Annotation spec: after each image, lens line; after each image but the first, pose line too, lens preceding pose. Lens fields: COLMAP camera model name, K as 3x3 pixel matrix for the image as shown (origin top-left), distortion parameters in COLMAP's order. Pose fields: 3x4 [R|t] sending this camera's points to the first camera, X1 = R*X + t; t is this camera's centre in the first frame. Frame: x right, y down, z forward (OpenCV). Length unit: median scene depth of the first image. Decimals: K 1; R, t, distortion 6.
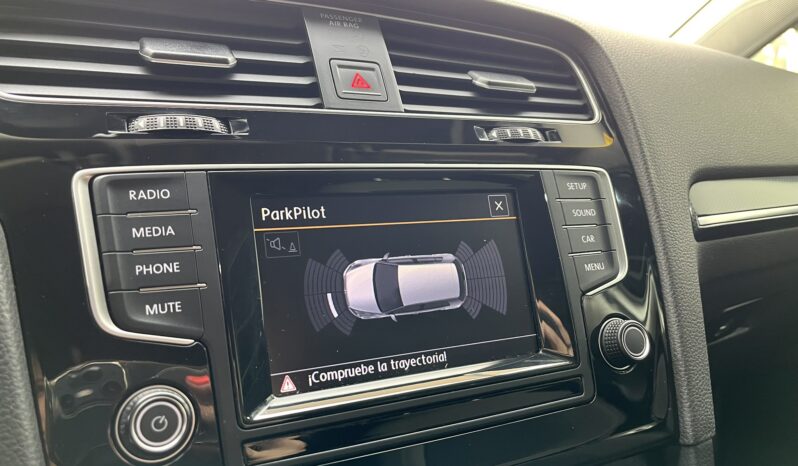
lens RADIAL K [[605.4, 0, 394.6], [0, 605.4, 234.7], [0, 0, 1]] dist [0.054796, -0.093484]
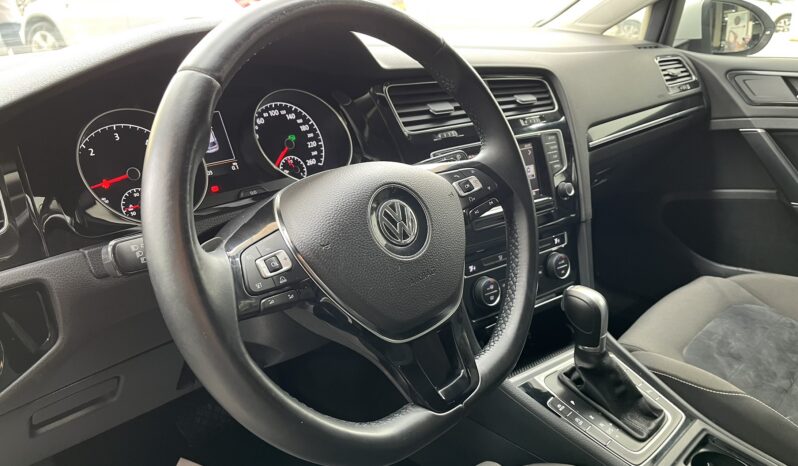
lens RADIAL K [[605.4, 0, 390.2], [0, 605.4, 242.1], [0, 0, 1]] dist [0.054796, -0.093484]
pose [[0.985044, -0.074193, 0.155514, -0.996034], [0.033044, 0.967137, 0.252100, -0.373756], [-0.169107, -0.243191, 0.955124, -1.853890]]
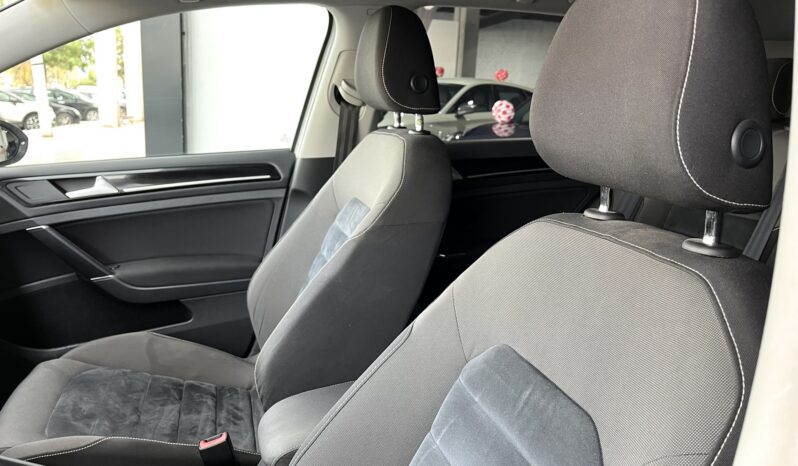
lens RADIAL K [[605.4, 0, 402.8], [0, 605.4, 231.7], [0, 0, 1]] dist [0.054796, -0.093484]
pose [[0.306279, -0.210735, 0.928323, -1.405430], [0.119592, 0.975981, 0.182097, -0.477236], [-0.944400, 0.055248, 0.324125, -2.339130]]
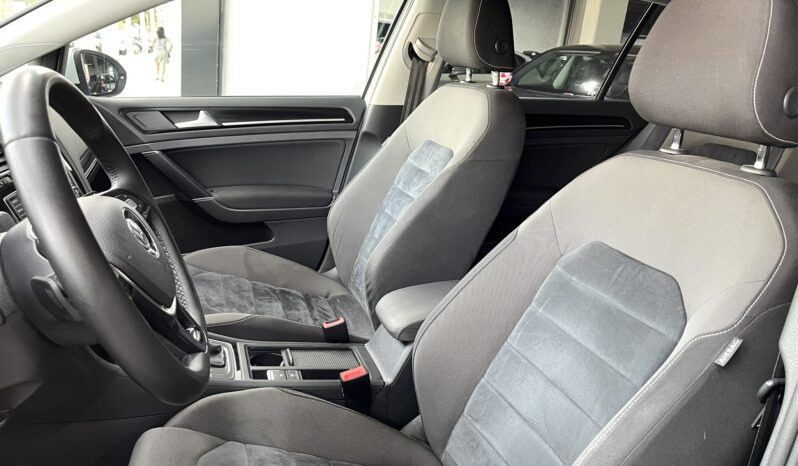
lens RADIAL K [[605.4, 0, 399.8], [0, 605.4, 235.4], [0, 0, 1]] dist [0.054796, -0.093484]
pose [[0.274011, -0.263536, 0.924914, -2.544807], [0.064008, 0.964588, 0.255877, -0.523516], [-0.959594, -0.010911, 0.281176, -1.829438]]
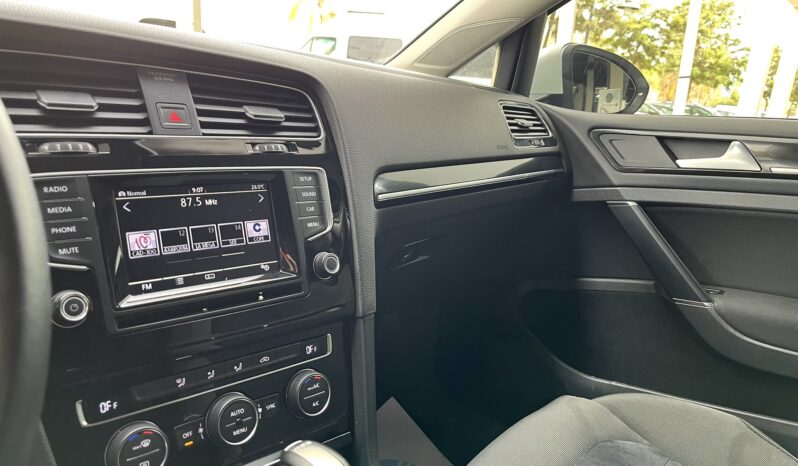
lens RADIAL K [[605.4, 0, 397.6], [0, 605.4, 239.0], [0, 0, 1]] dist [0.054796, -0.093484]
pose [[0.950280, -0.005696, 0.311345, 0.002948], [-0.031014, 0.993130, 0.112830, -0.118927], [-0.309849, -0.116876, 0.943575, -0.814703]]
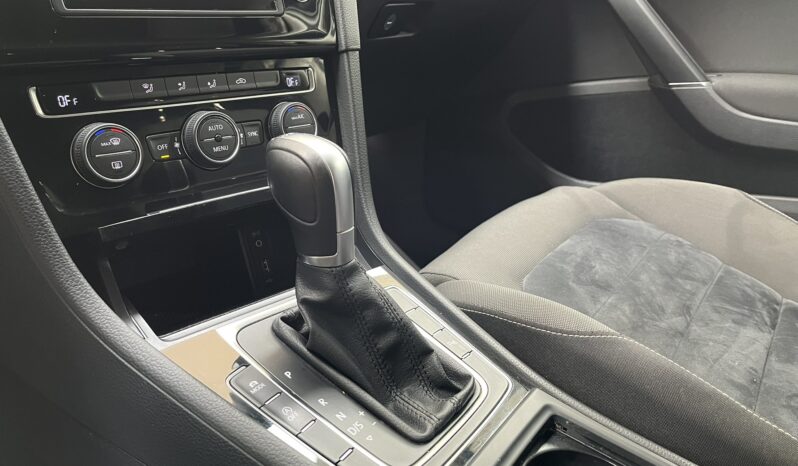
lens RADIAL K [[605.4, 0, 396.1], [0, 605.4, 232.8], [0, 0, 1]] dist [0.054796, -0.093484]
pose [[0.937523, -0.105104, 0.331668, -0.006541], [0.019483, 0.967643, 0.251570, 0.417166], [-0.347377, -0.229391, 0.909235, -0.759599]]
